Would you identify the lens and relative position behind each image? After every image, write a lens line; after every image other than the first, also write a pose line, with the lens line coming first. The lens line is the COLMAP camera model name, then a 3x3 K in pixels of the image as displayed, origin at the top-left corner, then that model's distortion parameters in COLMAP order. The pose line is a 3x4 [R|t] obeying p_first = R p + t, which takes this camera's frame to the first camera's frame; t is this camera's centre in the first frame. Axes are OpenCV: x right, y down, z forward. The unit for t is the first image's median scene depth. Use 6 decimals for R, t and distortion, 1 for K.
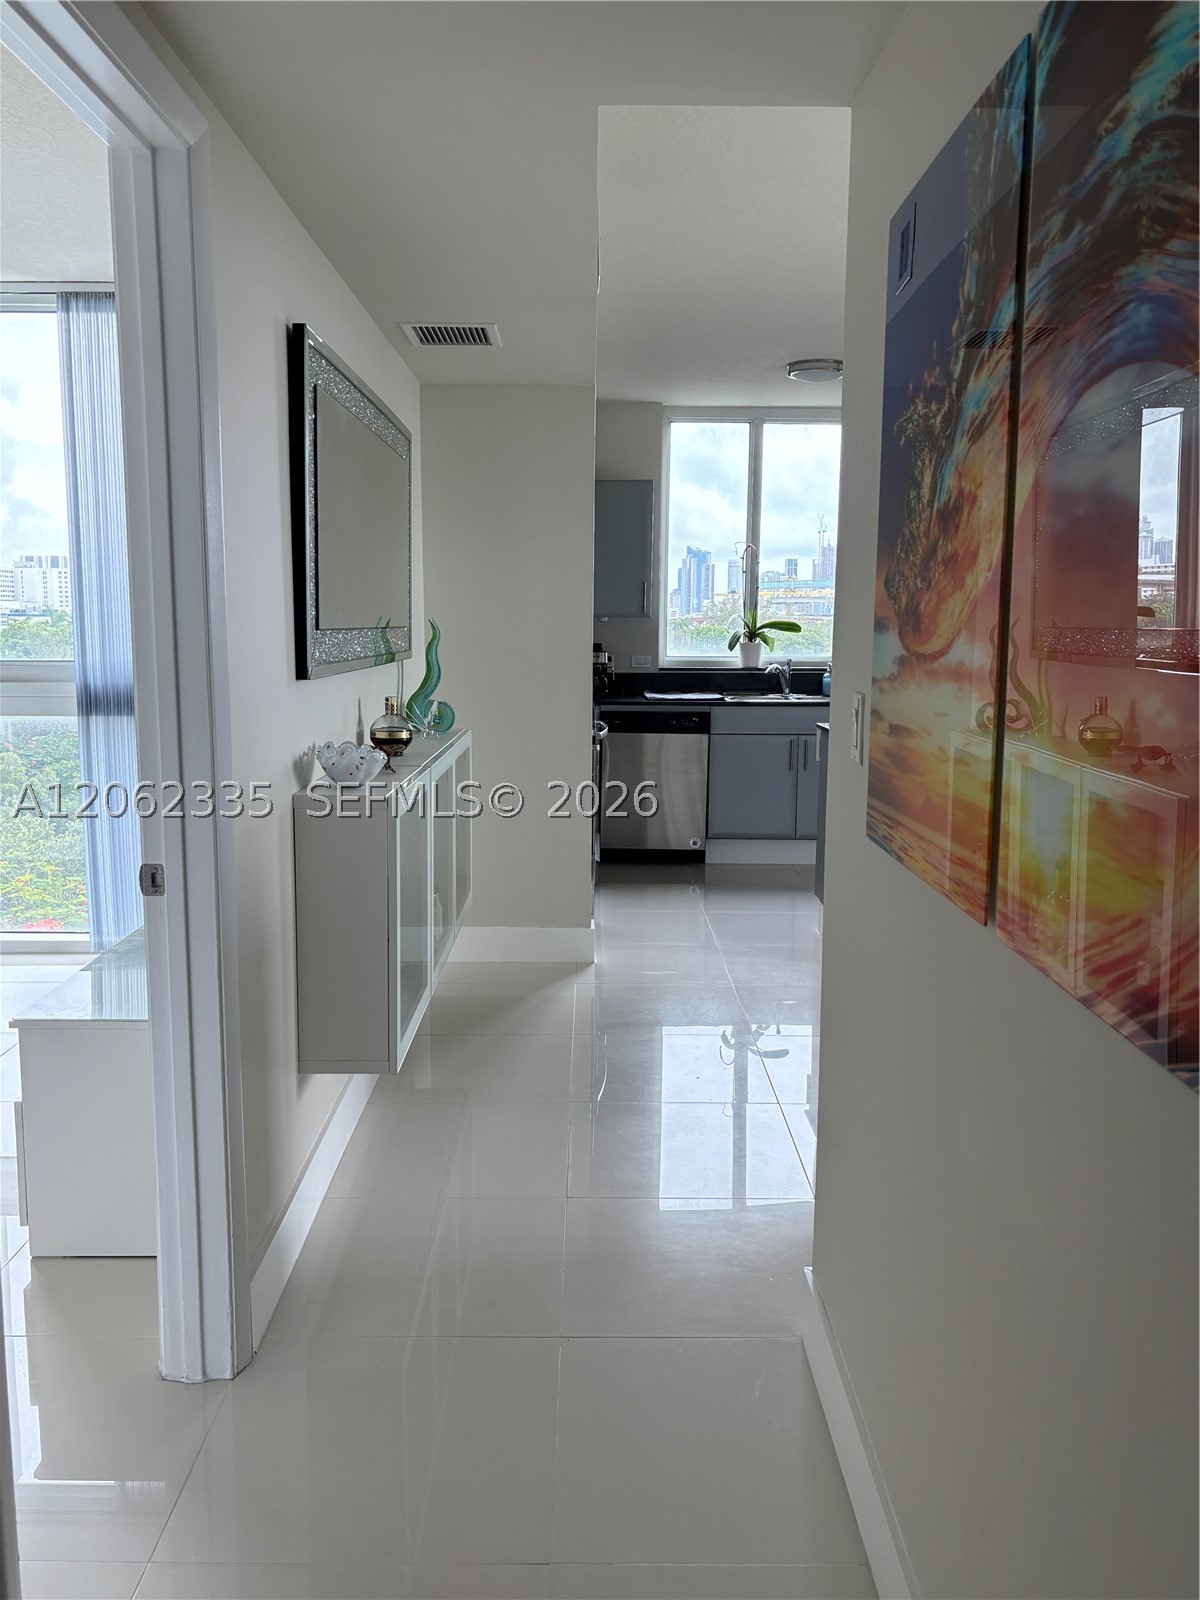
lens RADIAL K [[1326.7, 0, 601.1], [0, 1326.7, 800.4], [0, 0, 1]] dist [0.047865, -0.006750]
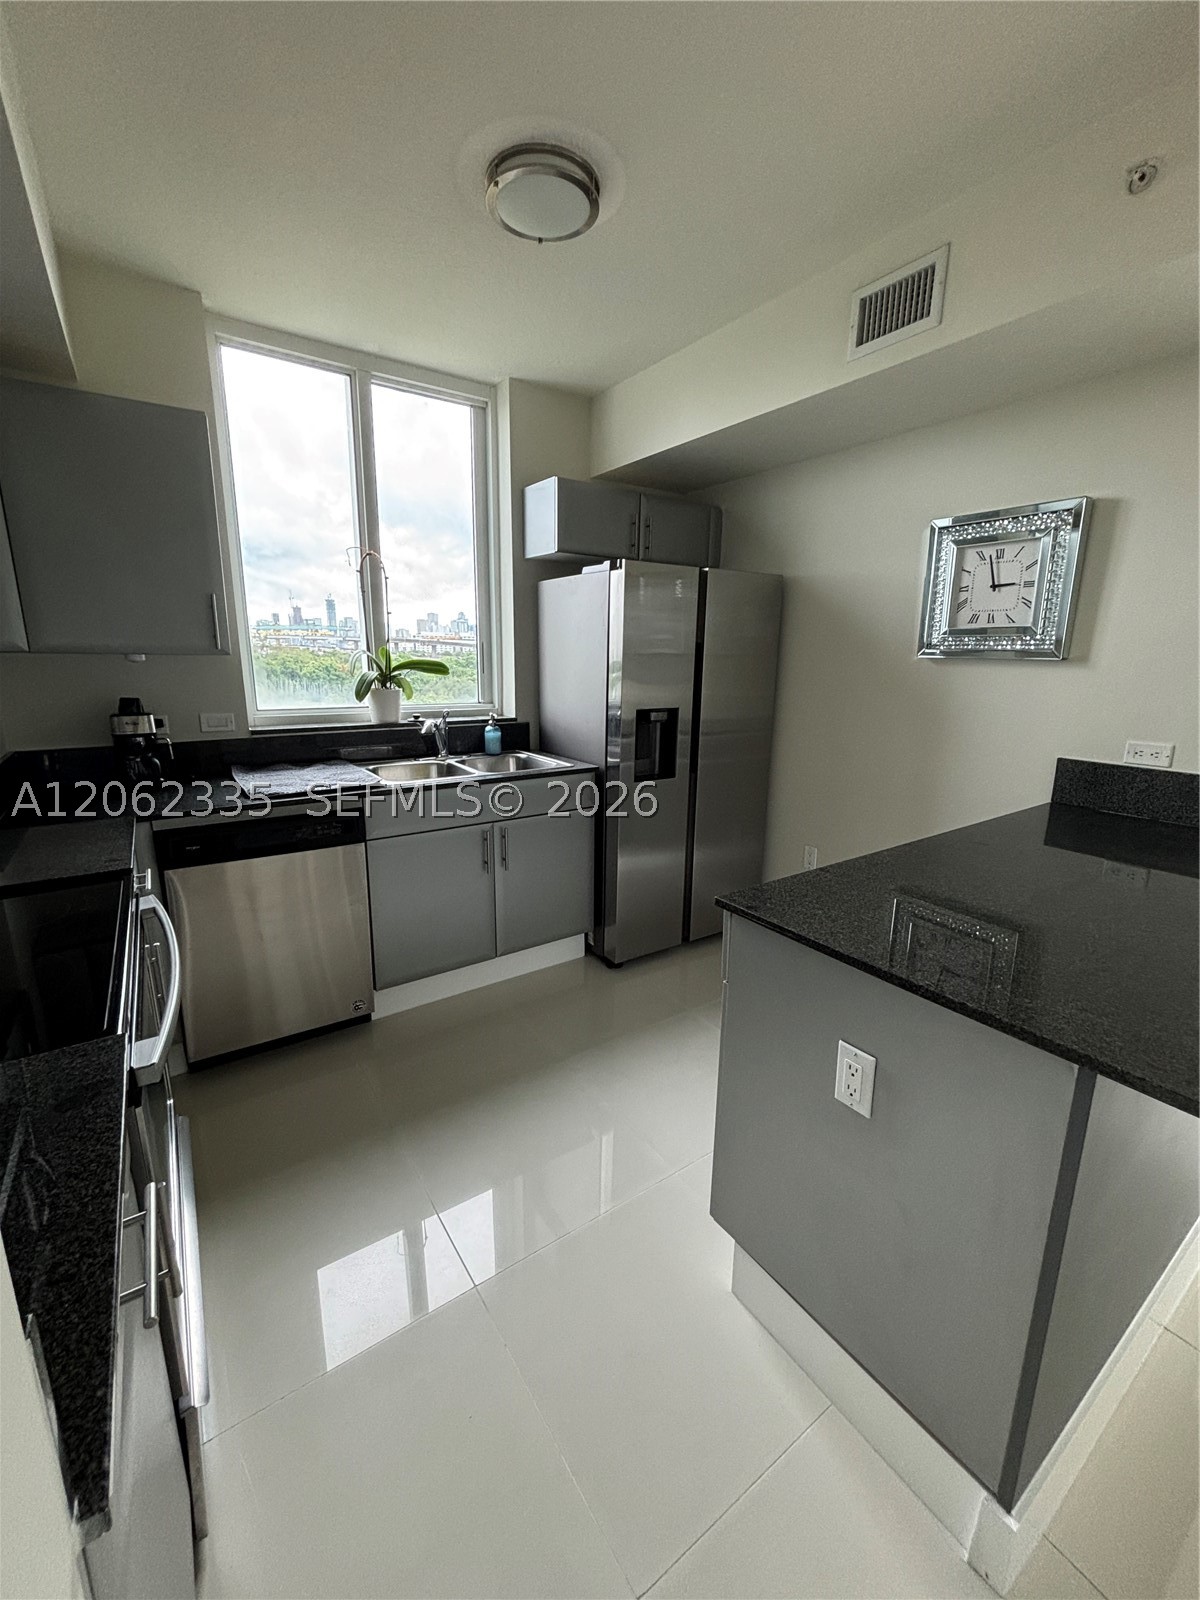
lens RADIAL K [[645.3, 0, 600.1], [0, 645.3, 806.4], [0, 0, 1]] dist [-0.002330, -0.002286]
pose [[0.818952, -0.125372, 0.560000, 0.001676], [0.067809, 0.990148, 0.122507, -0.090105], [-0.569842, -0.062354, 0.819385, 0.634867]]
